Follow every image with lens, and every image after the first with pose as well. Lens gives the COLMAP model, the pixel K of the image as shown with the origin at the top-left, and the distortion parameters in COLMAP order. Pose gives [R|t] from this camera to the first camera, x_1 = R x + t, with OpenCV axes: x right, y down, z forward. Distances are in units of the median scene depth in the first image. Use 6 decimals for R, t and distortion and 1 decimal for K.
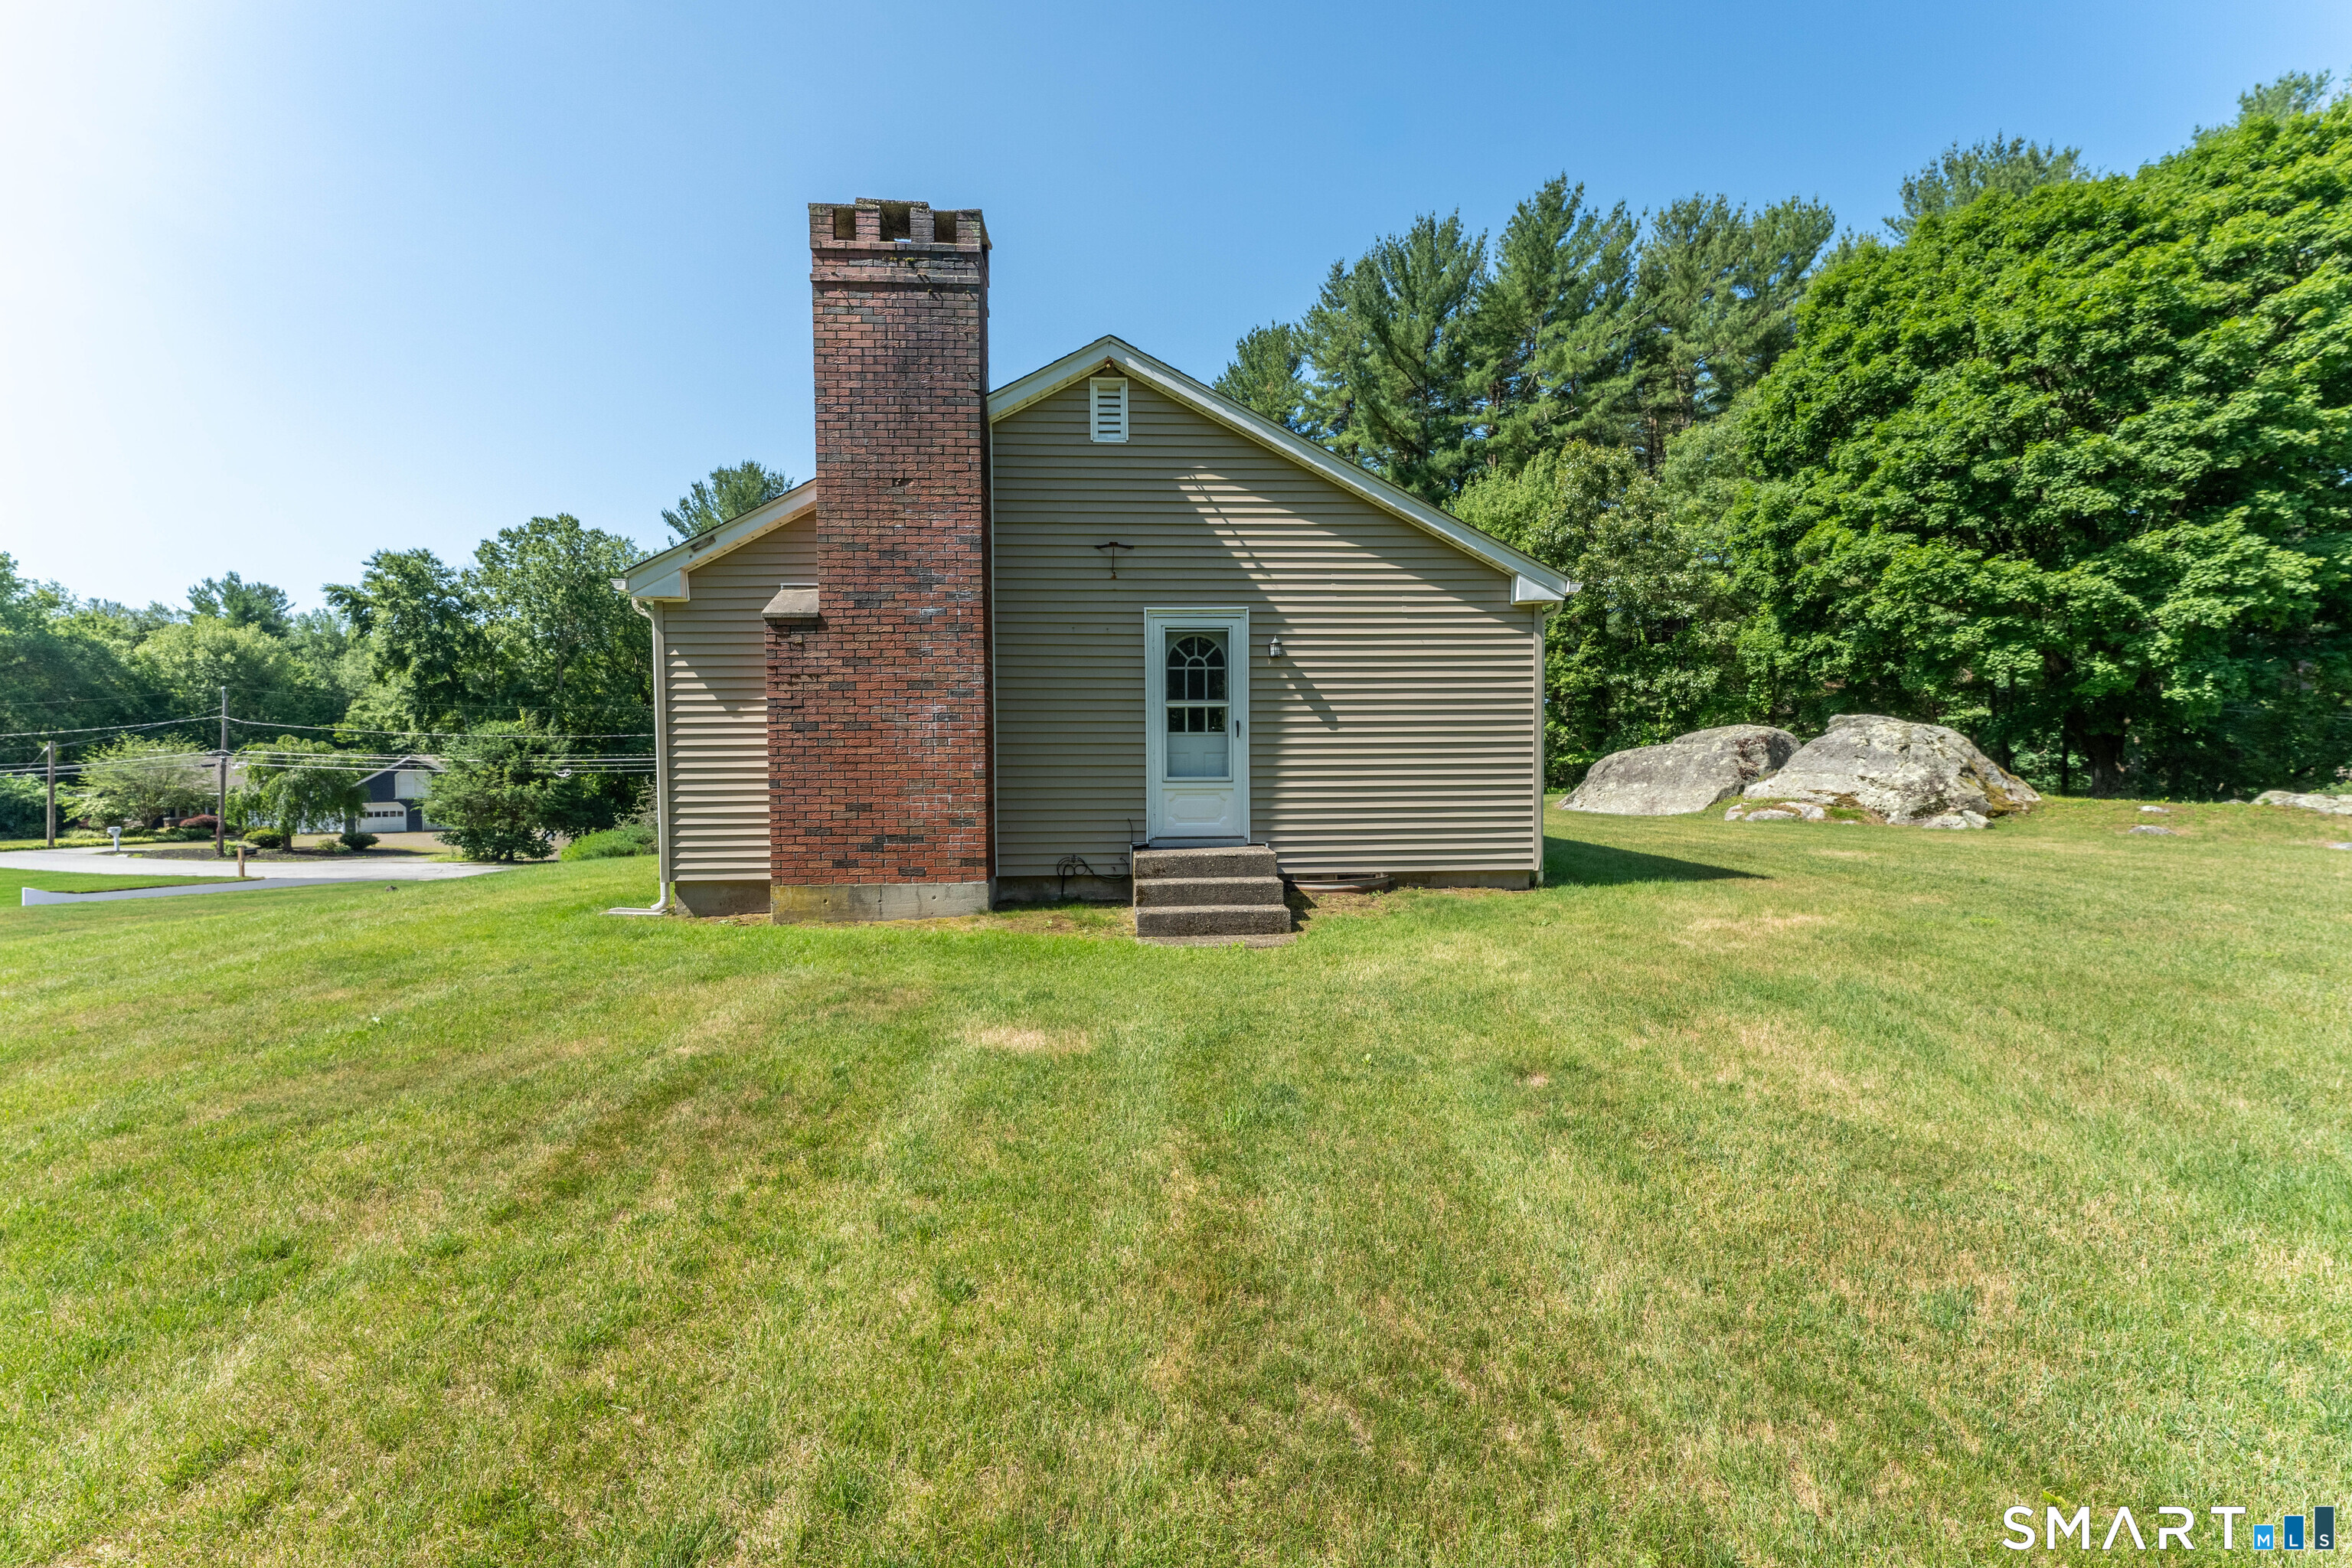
lens RADIAL K [[956.4, 0, 1182.3], [0, 956.4, 777.0], [0, 0, 1]] dist [-0.001593, 0.000055]
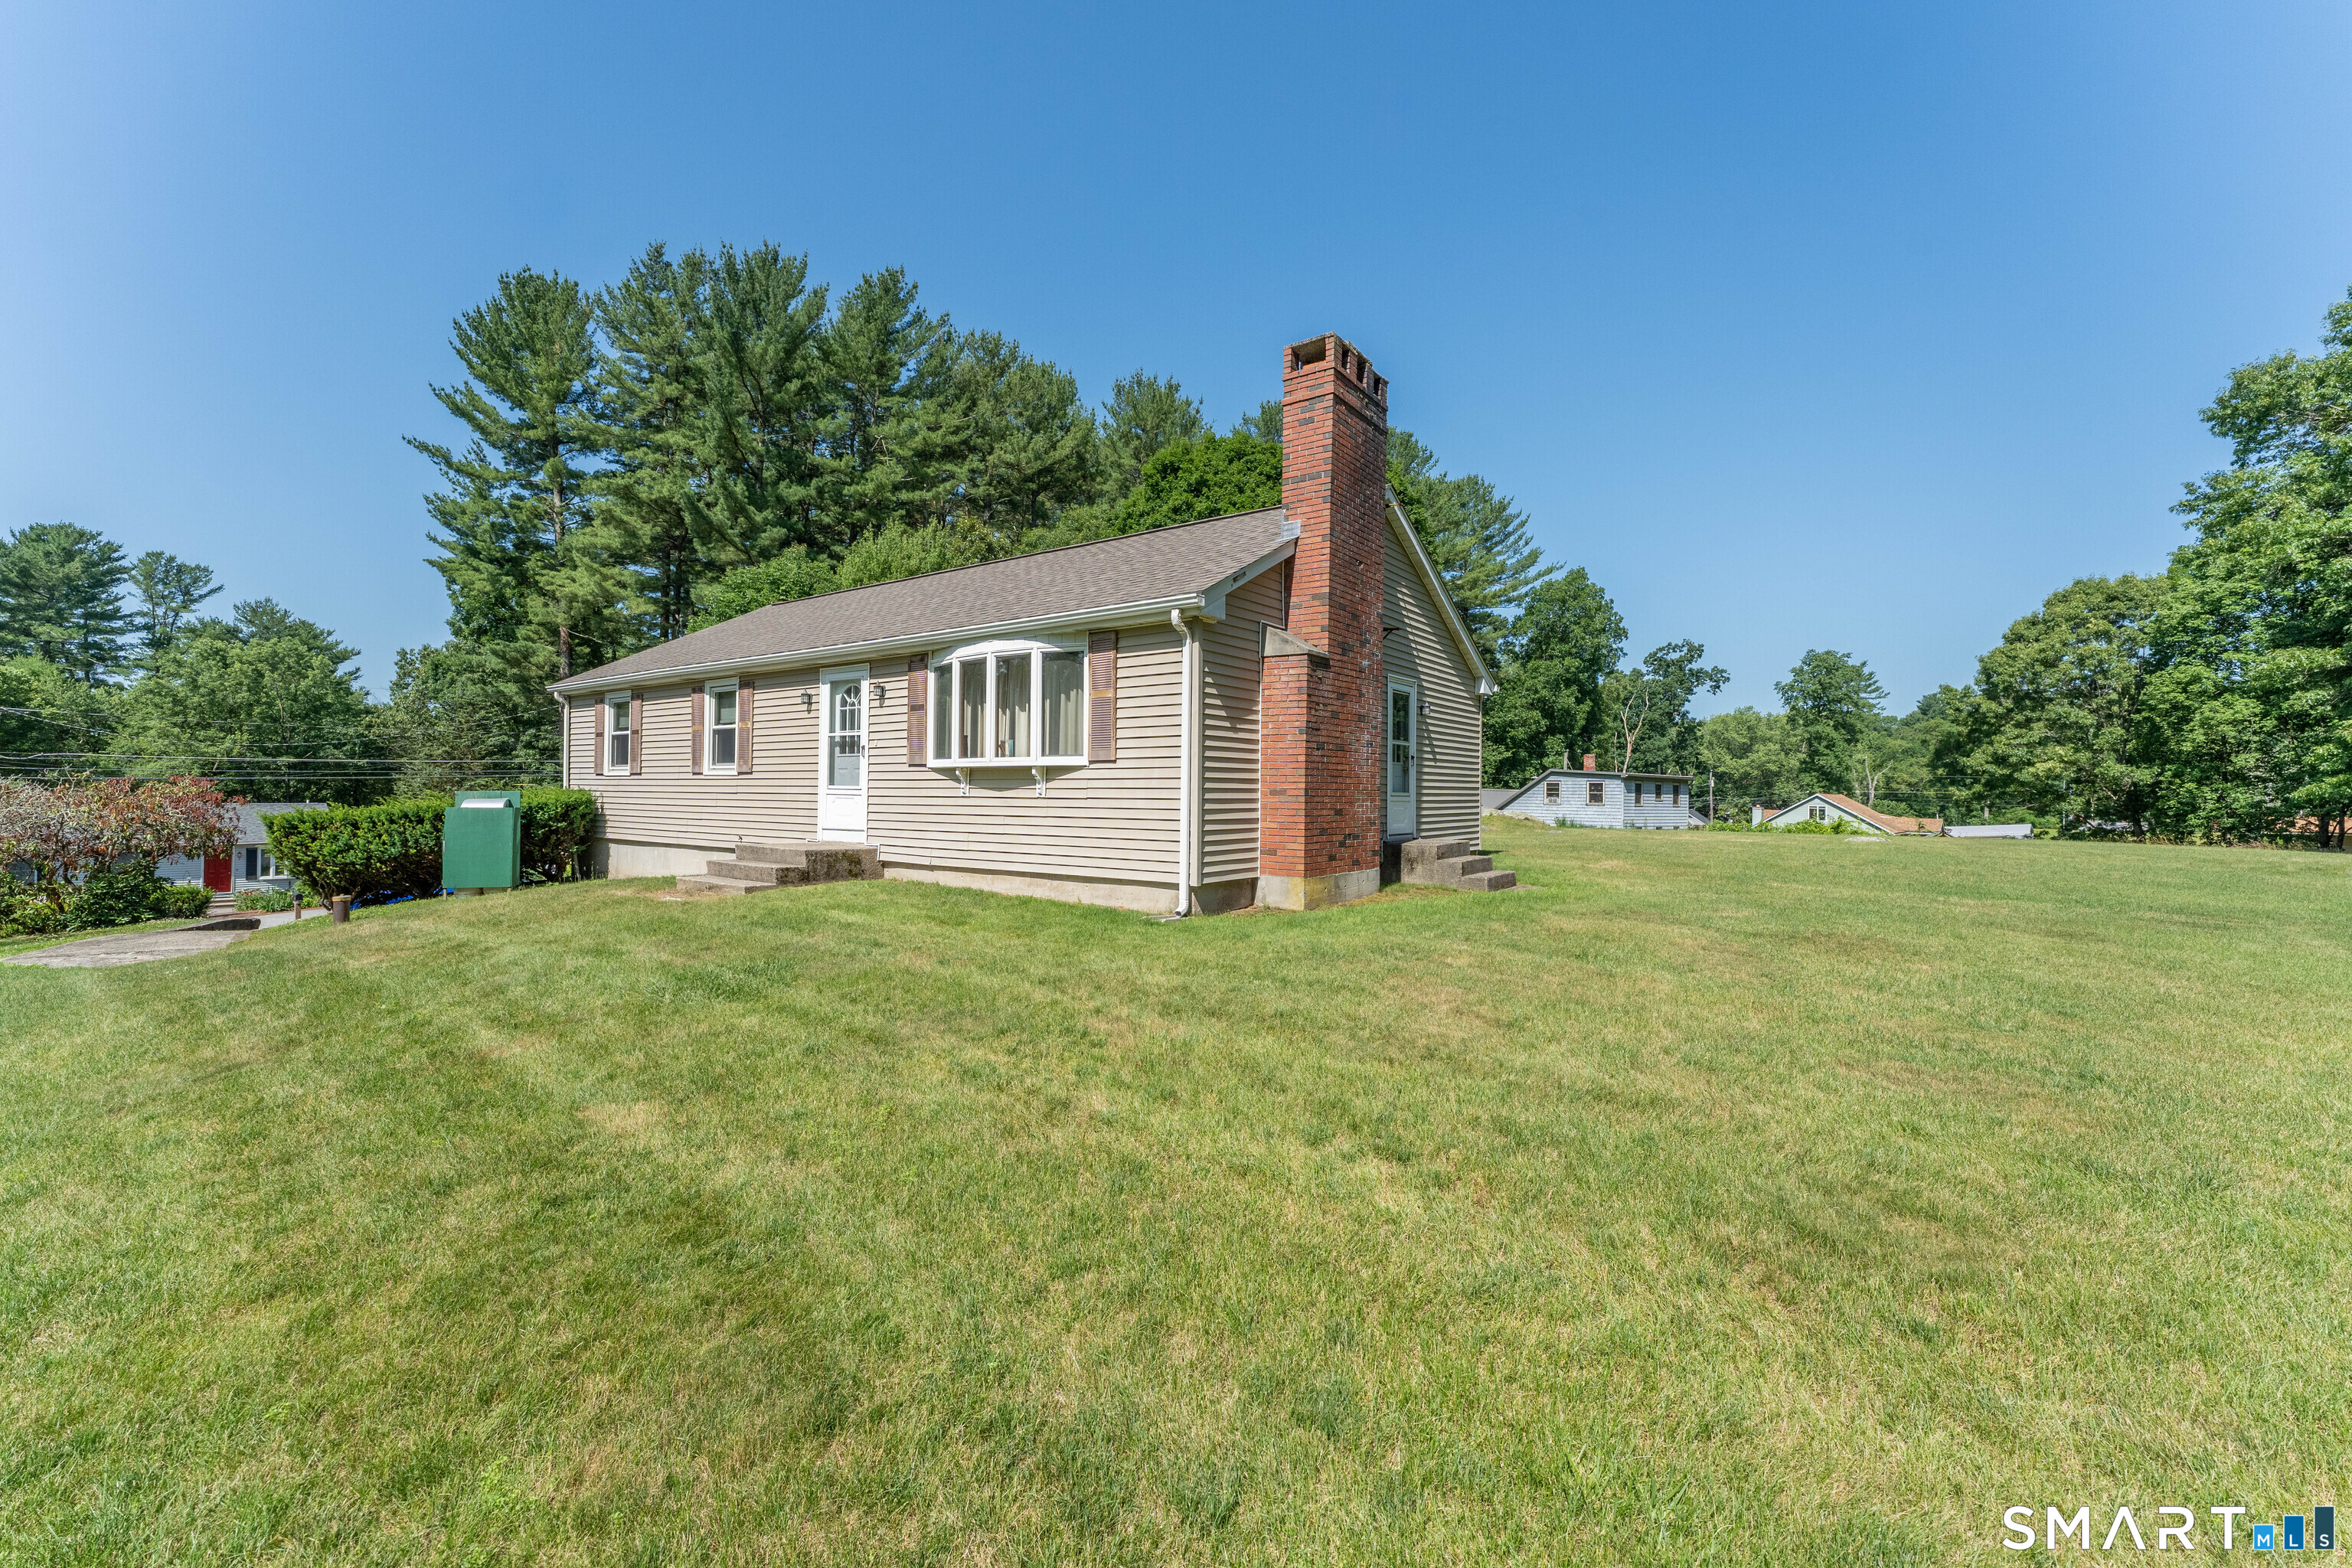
lens RADIAL K [[956.4, 0, 1182.3], [0, 956.4, 777.0], [0, 0, 1]] dist [-0.001593, 0.000055]
pose [[0.633312, 0.026127, 0.773455, -0.242822], [0.004776, 0.999279, -0.037666, 0.005327], [-0.773882, 0.027548, 0.632731, 0.061613]]
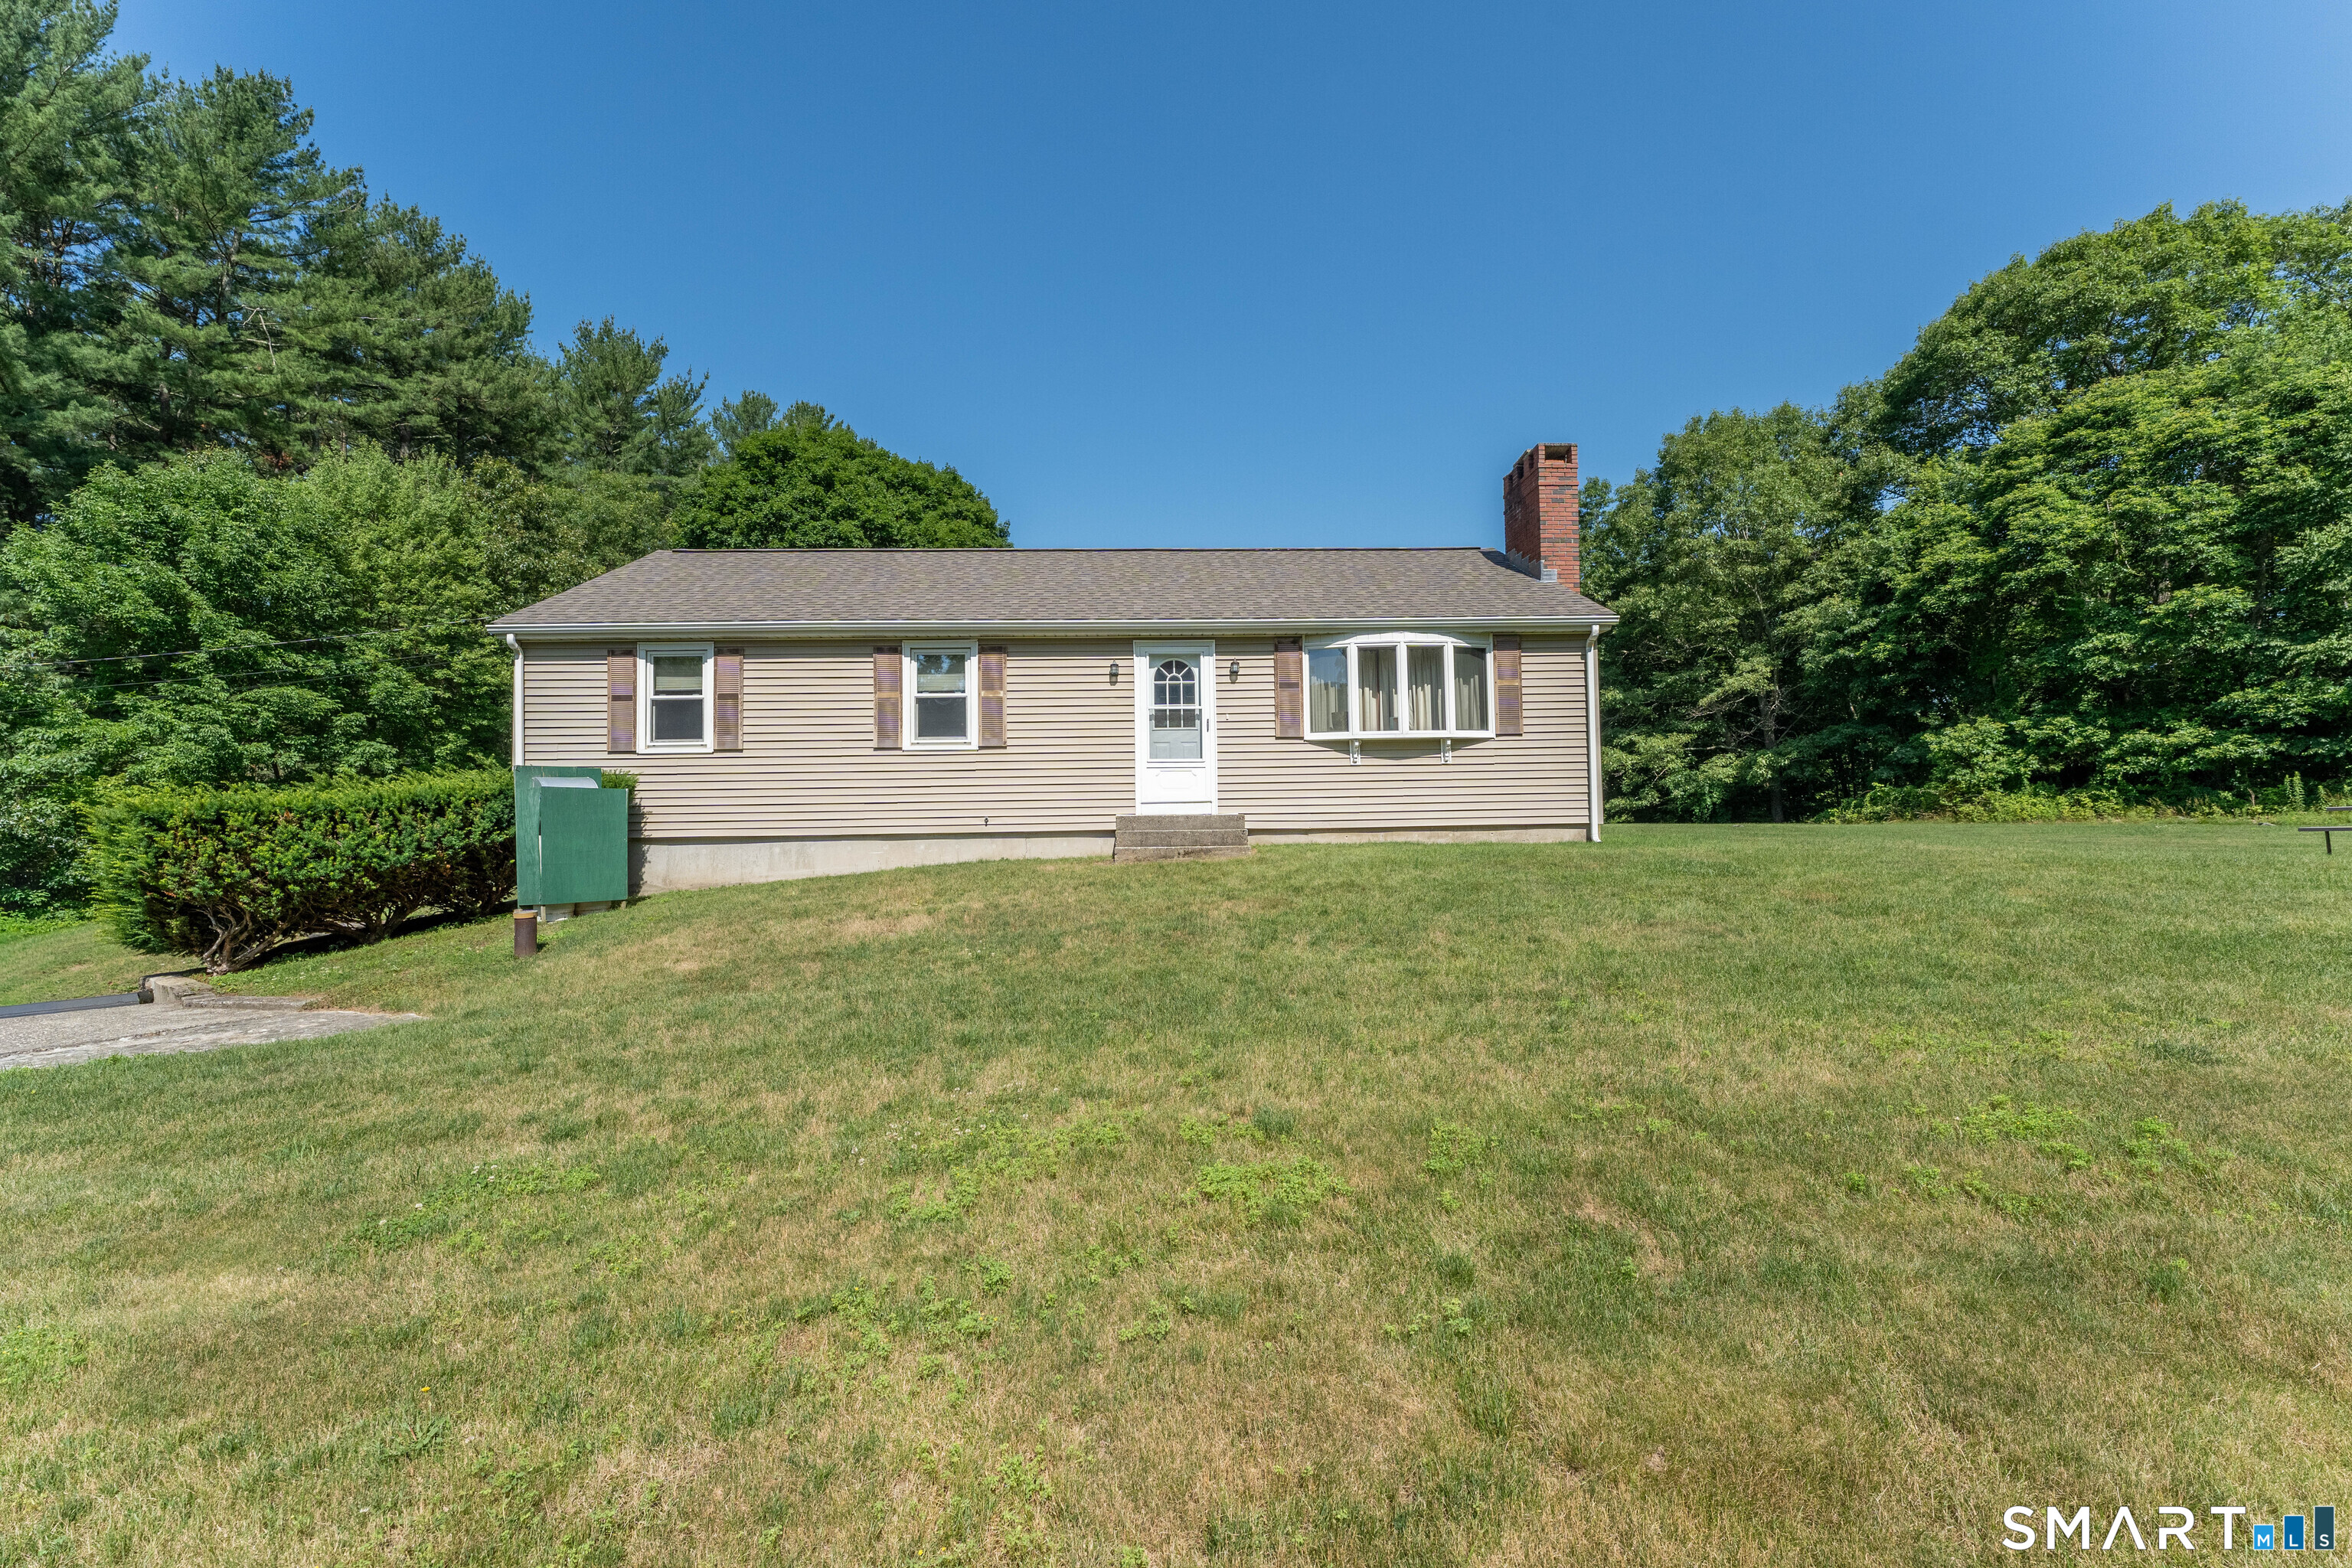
lens RADIAL K [[966.7, 0, 1176.0], [0, 966.7, 784.0], [0, 0, 1]] dist [0.000459, 0.000117]
pose [[0.013948, 0.051575, 0.998572, -0.361627], [0.040068, 0.997838, -0.052097, 0.017889], [-0.999100, 0.040737, 0.011851, 0.290356]]
